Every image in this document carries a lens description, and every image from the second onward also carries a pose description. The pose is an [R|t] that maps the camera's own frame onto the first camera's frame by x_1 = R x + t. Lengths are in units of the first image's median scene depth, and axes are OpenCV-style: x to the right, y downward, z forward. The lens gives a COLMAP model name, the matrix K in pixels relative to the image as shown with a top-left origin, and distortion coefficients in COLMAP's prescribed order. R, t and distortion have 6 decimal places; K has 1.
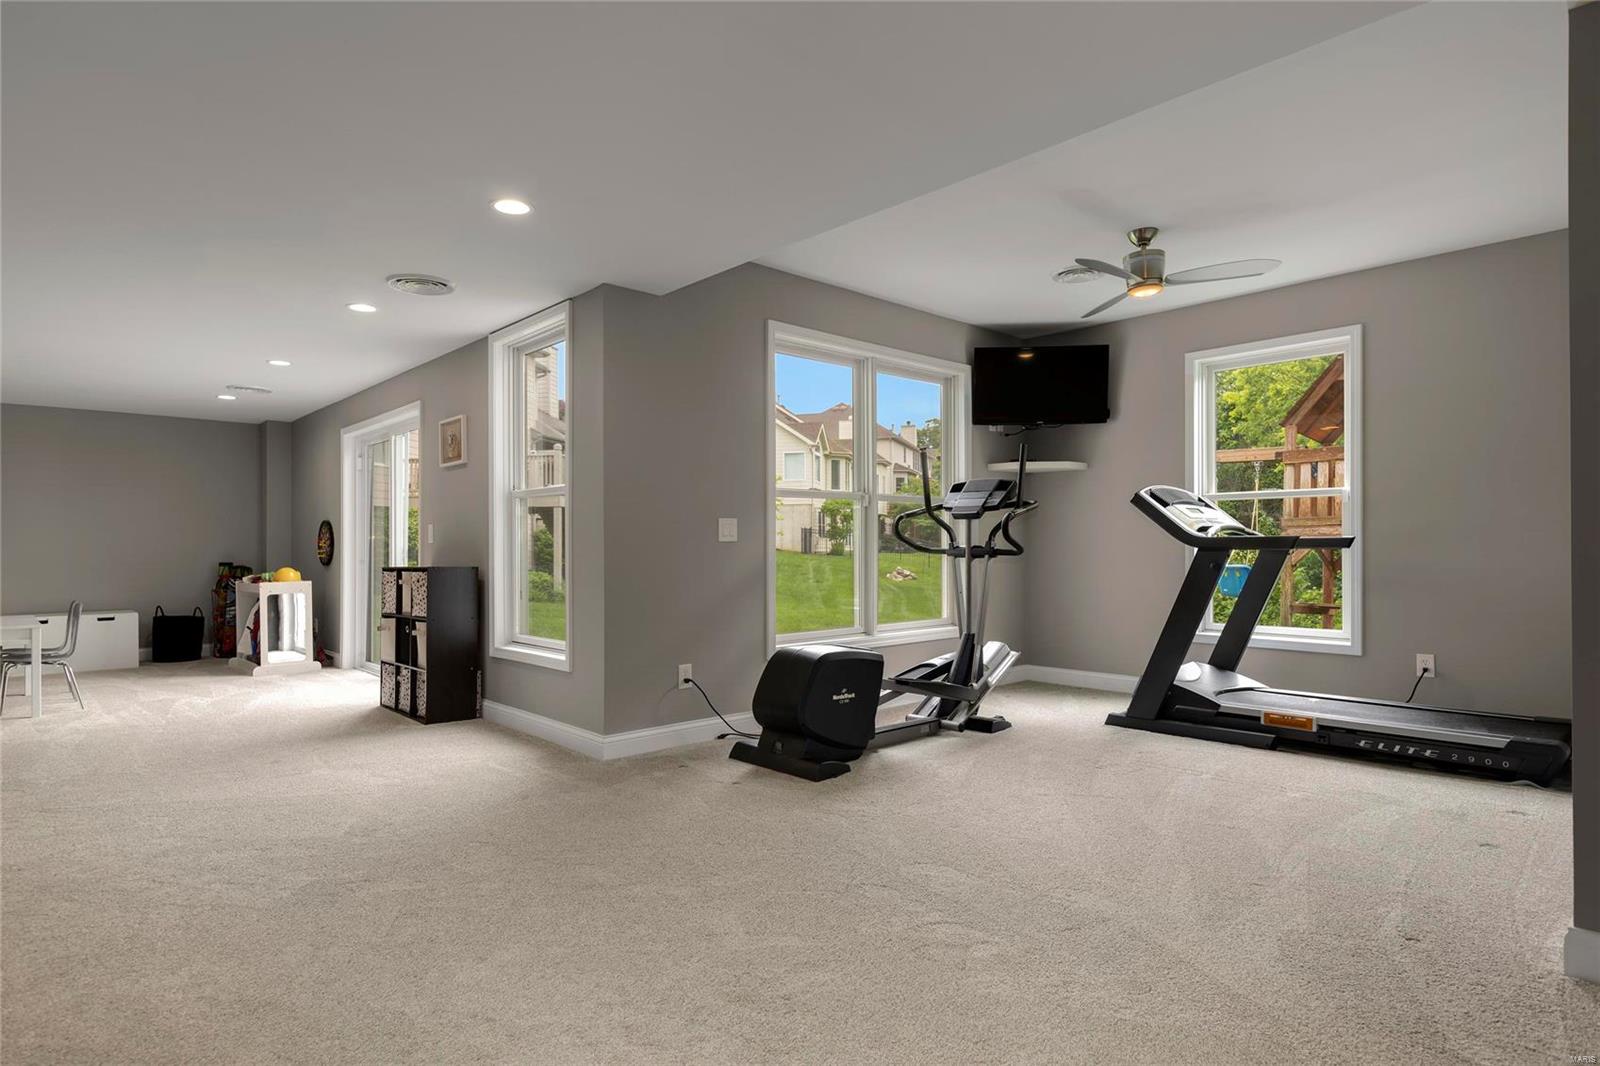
lens RADIAL K [[870.6, 0, 794.7], [0, 870.6, 511.7], [0, 0, 1]] dist [-0.000117, -0.000370]
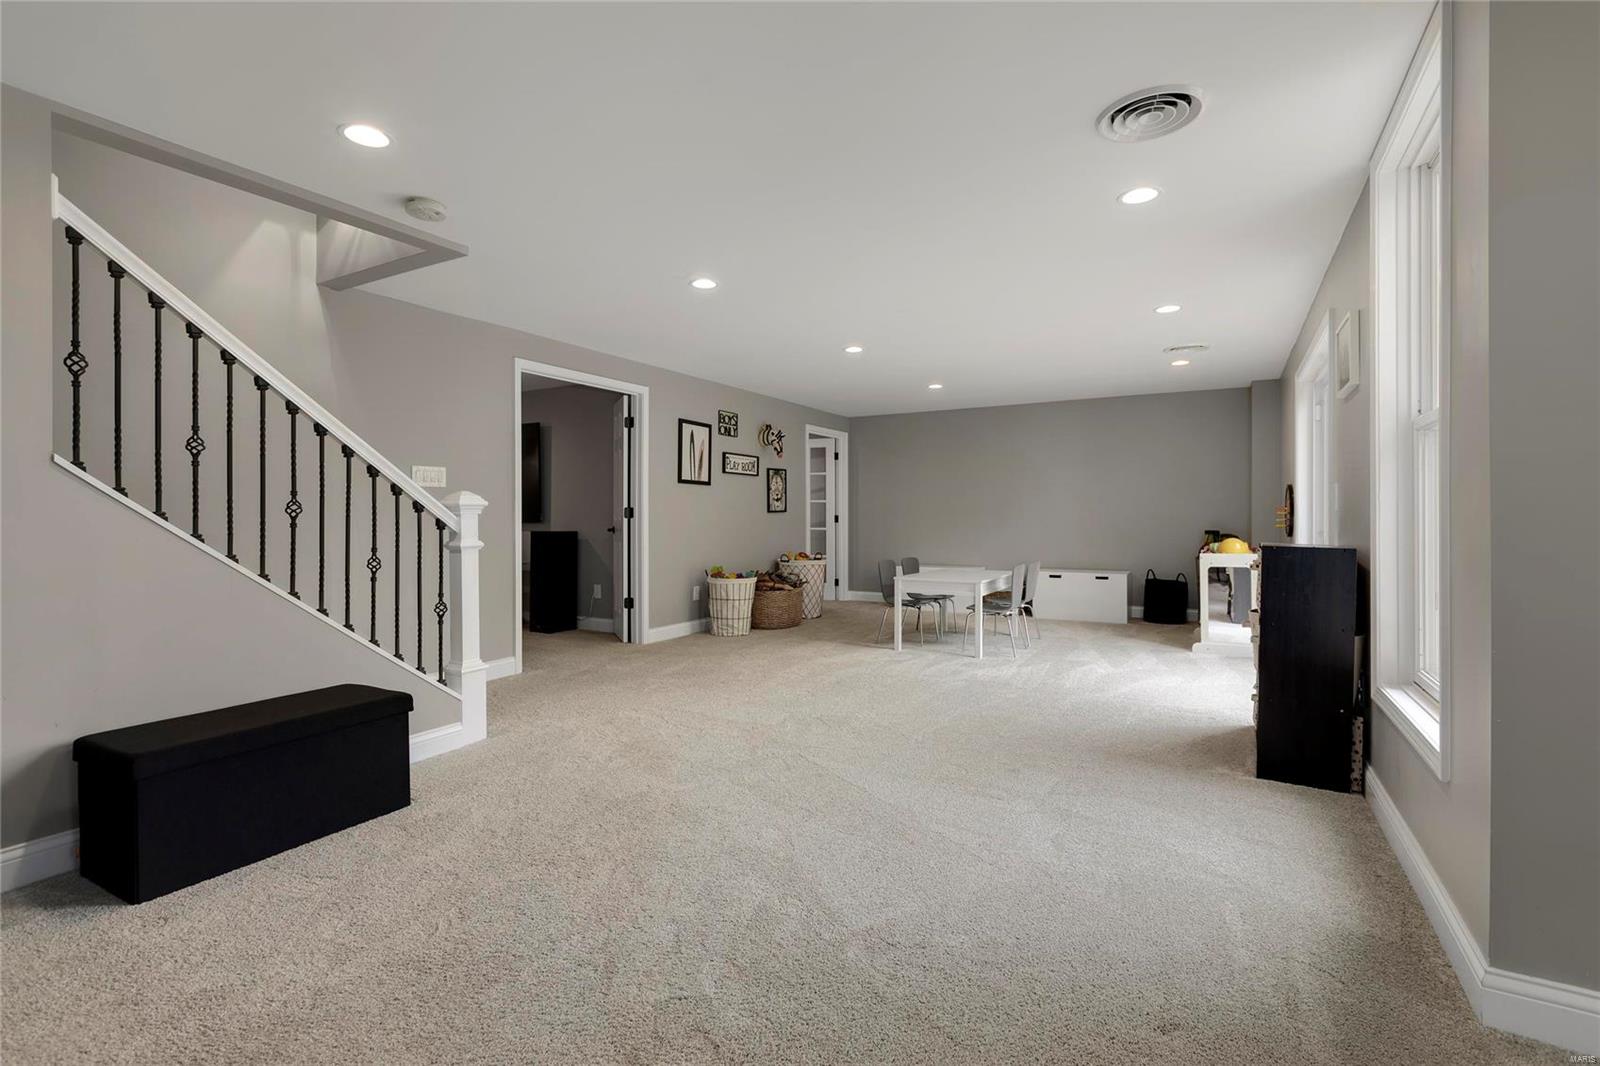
lens RADIAL K [[735.1, 0, 798.6], [0, 735.1, 516.4], [0, 0, 1]] dist [0.001508, 0.000180]
pose [[0.299694, 0.001723, -0.954034, 0.011124], [0.039457, 0.999120, 0.014199, 0.013476], [0.953219, -0.041898, 0.299363, 0.341582]]
